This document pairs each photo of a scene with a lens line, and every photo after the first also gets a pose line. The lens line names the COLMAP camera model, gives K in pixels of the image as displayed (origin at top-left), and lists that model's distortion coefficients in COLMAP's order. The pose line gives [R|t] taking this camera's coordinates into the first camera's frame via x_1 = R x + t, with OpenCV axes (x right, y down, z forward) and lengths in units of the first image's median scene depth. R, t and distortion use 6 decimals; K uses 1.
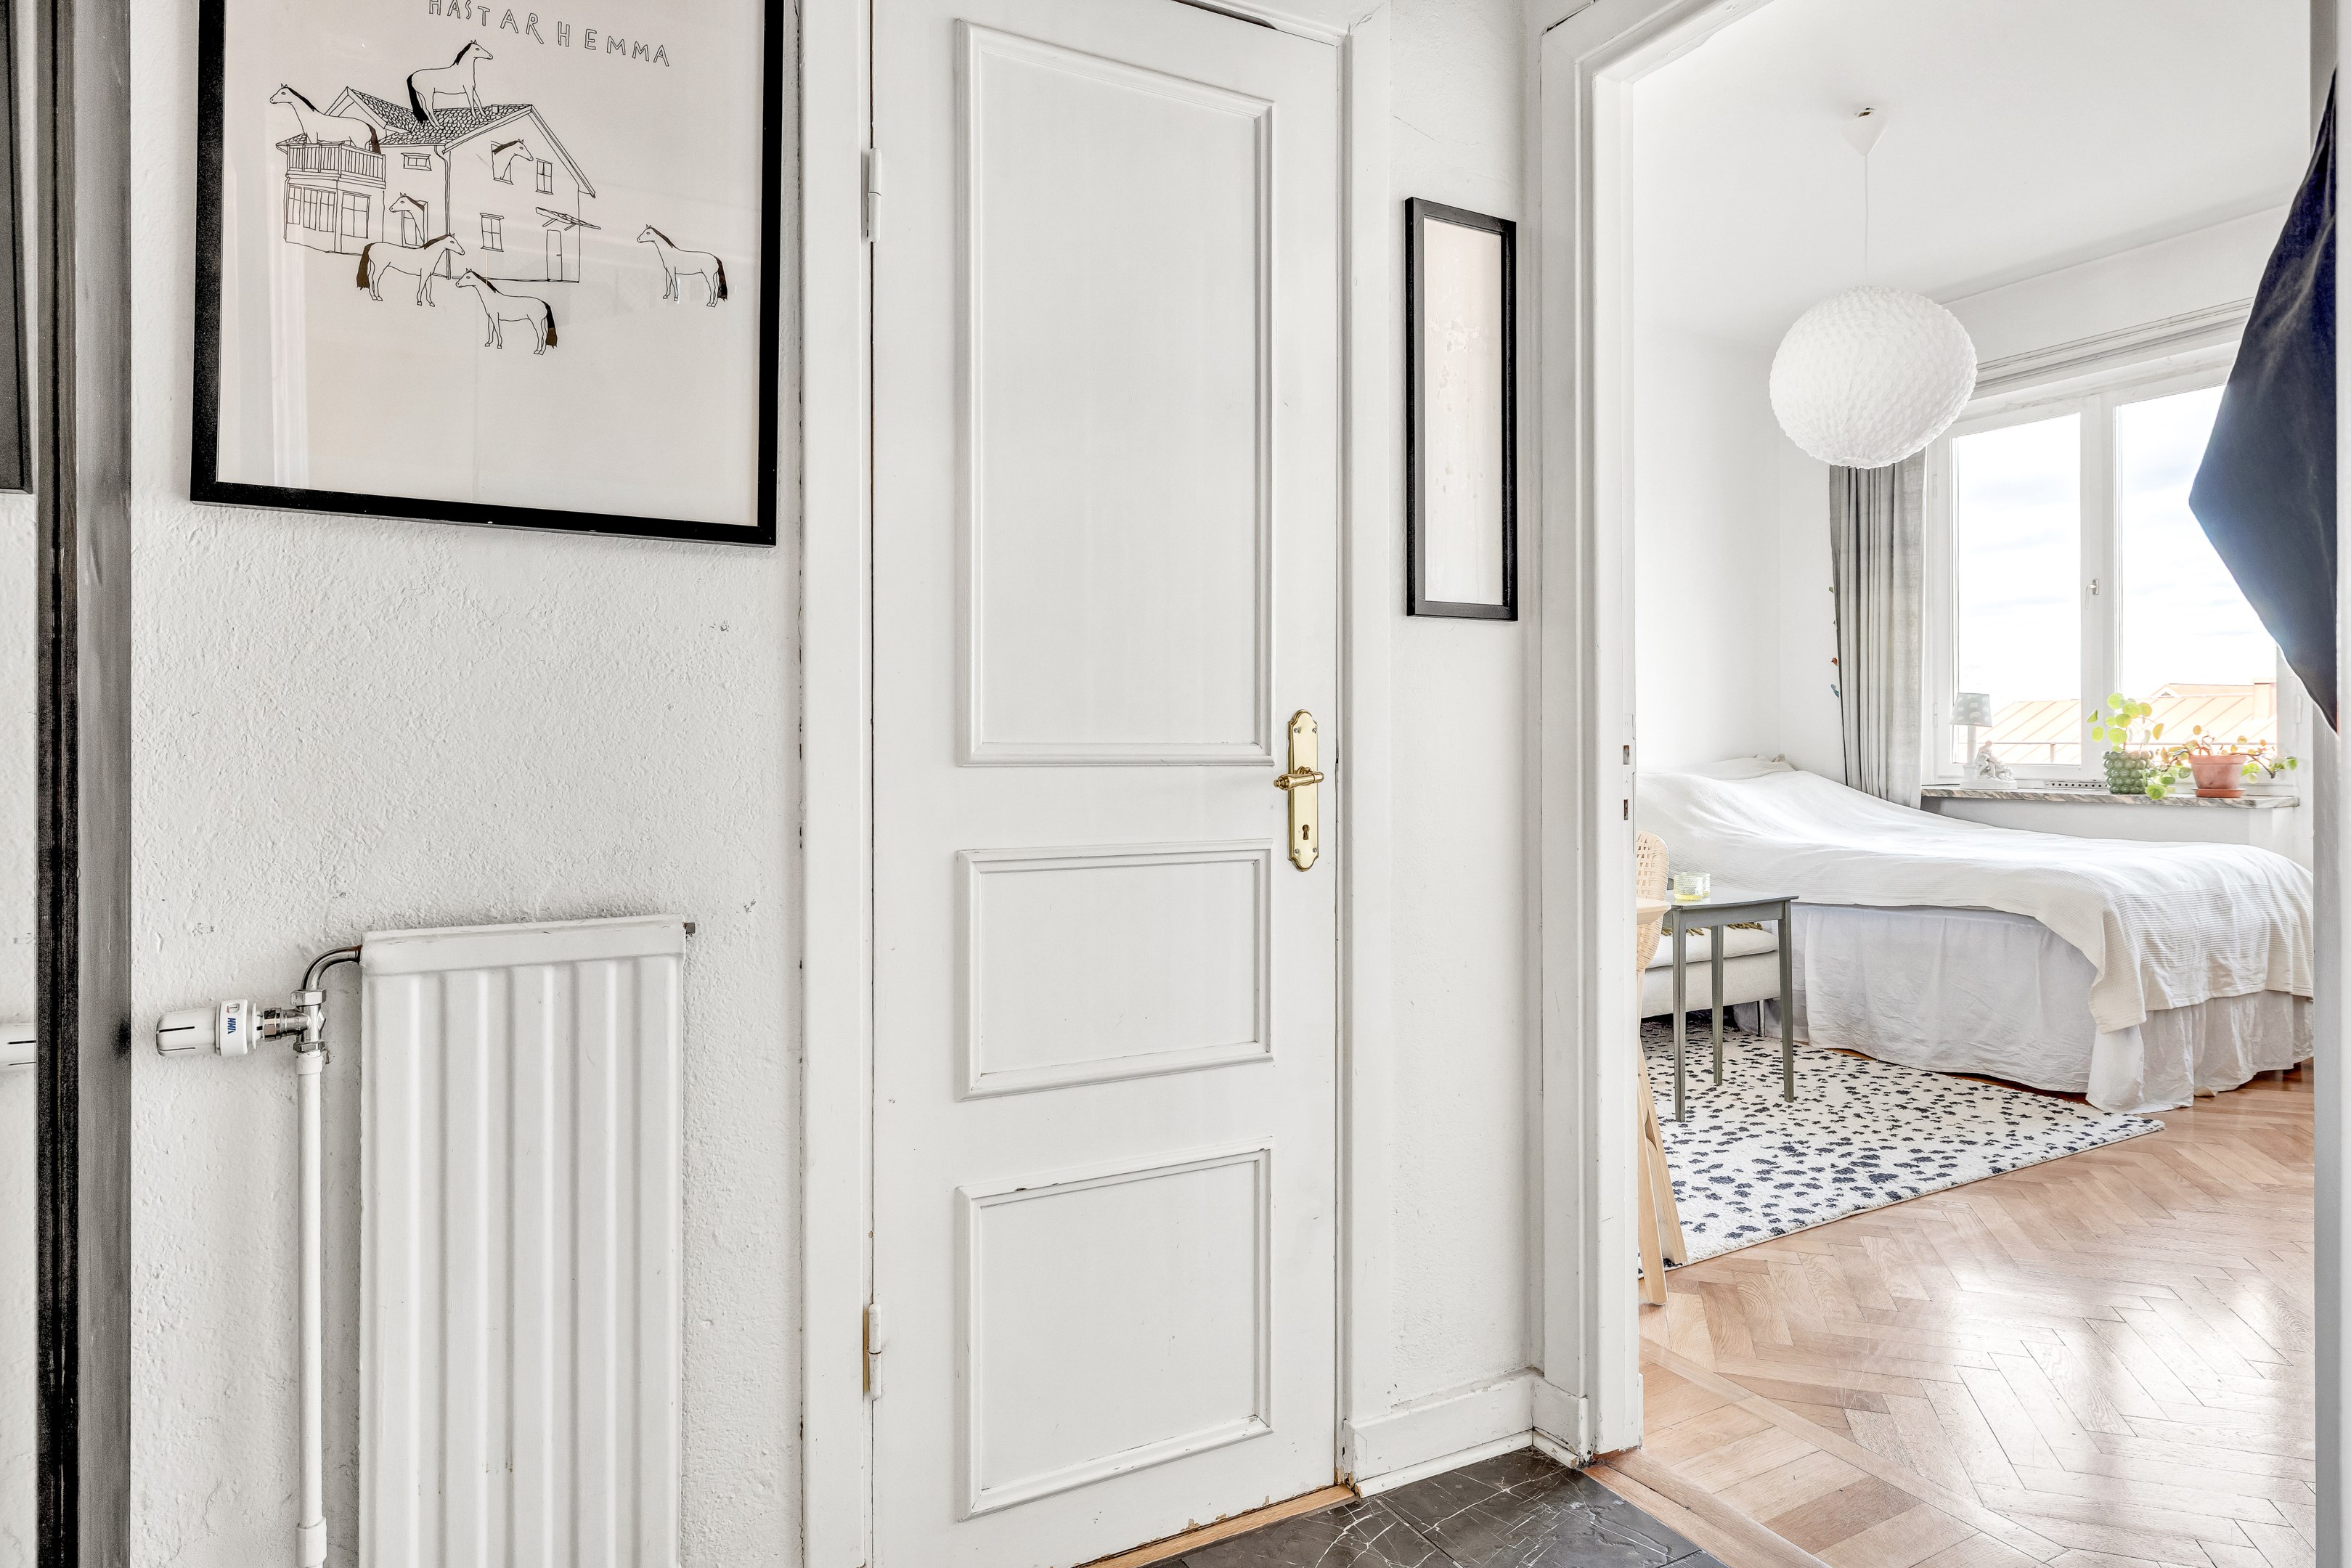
lens RADIAL K [[1340.5, 0, 1170.2], [0, 1340.5, 737.5], [0, 0, 1]] dist [0.001802, -0.000450]
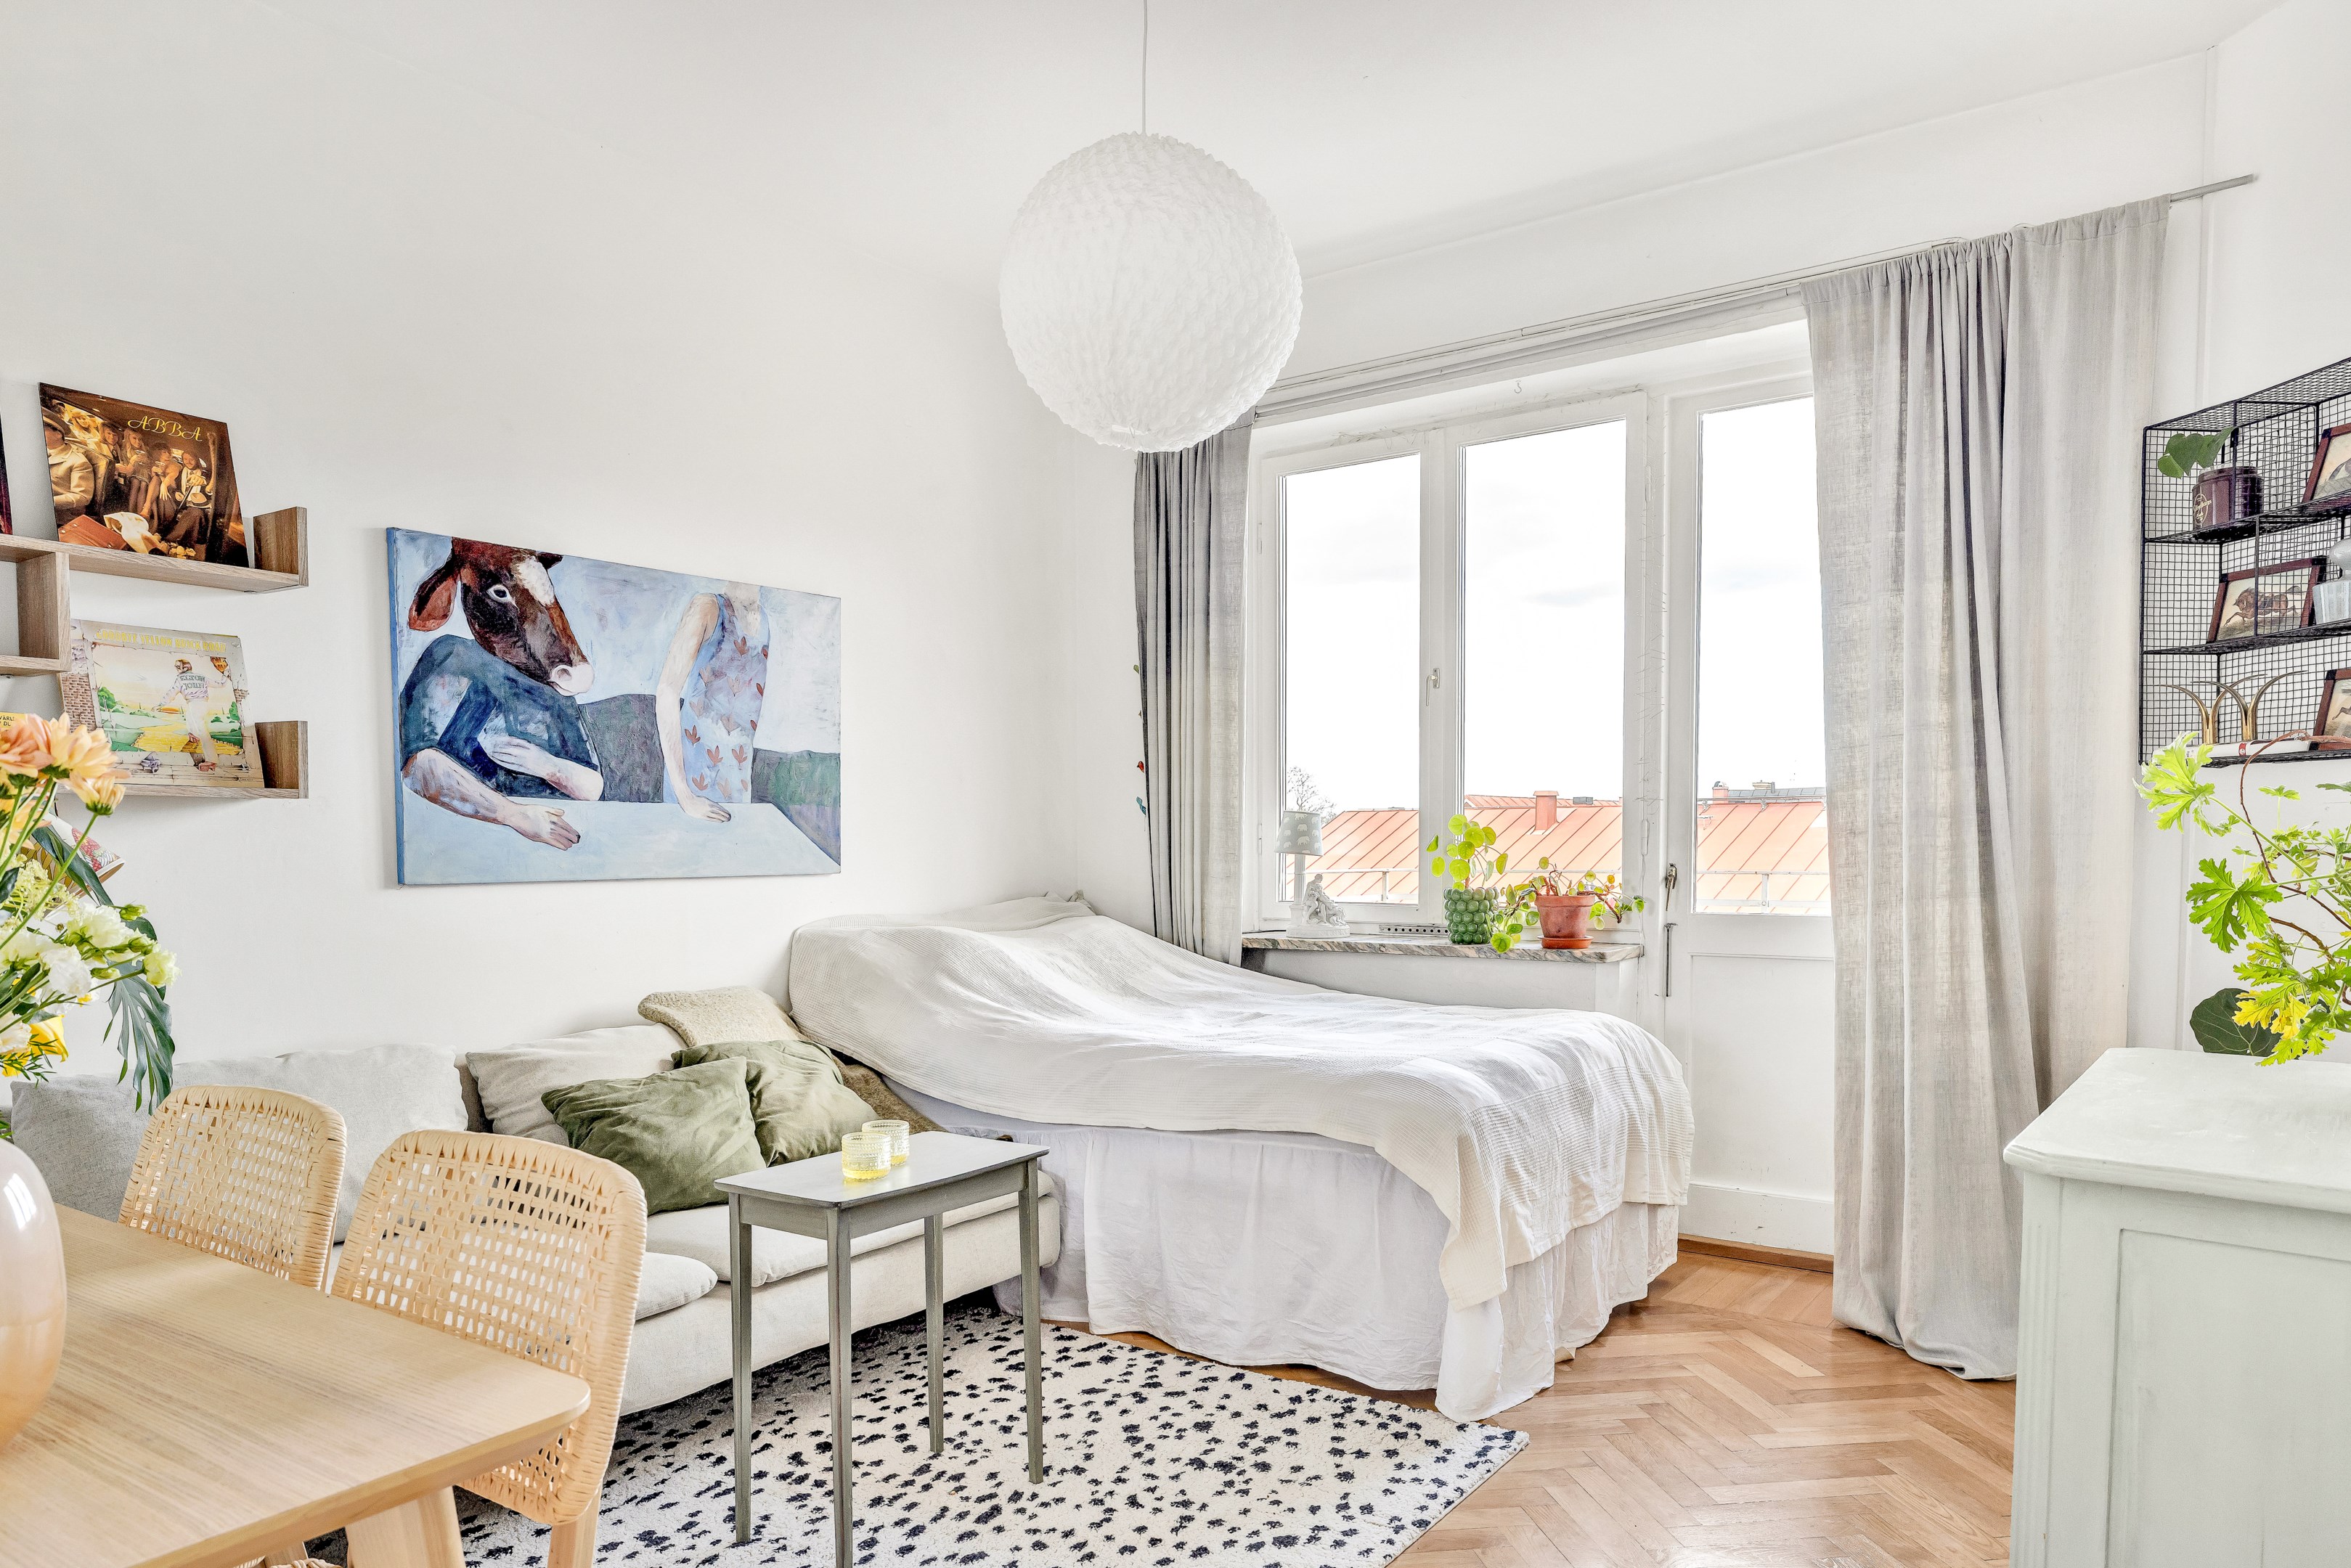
lens RADIAL K [[1558.2, 0, 1168.0], [0, 1558.2, 920.8], [0, 0, 1]] dist [0.007637, -0.001028]
pose [[0.900876, -0.022148, 0.433511, 0.194679], [0.001840, 0.998883, 0.047209, -0.017675], [-0.434072, -0.041732, 0.899911, 0.313366]]
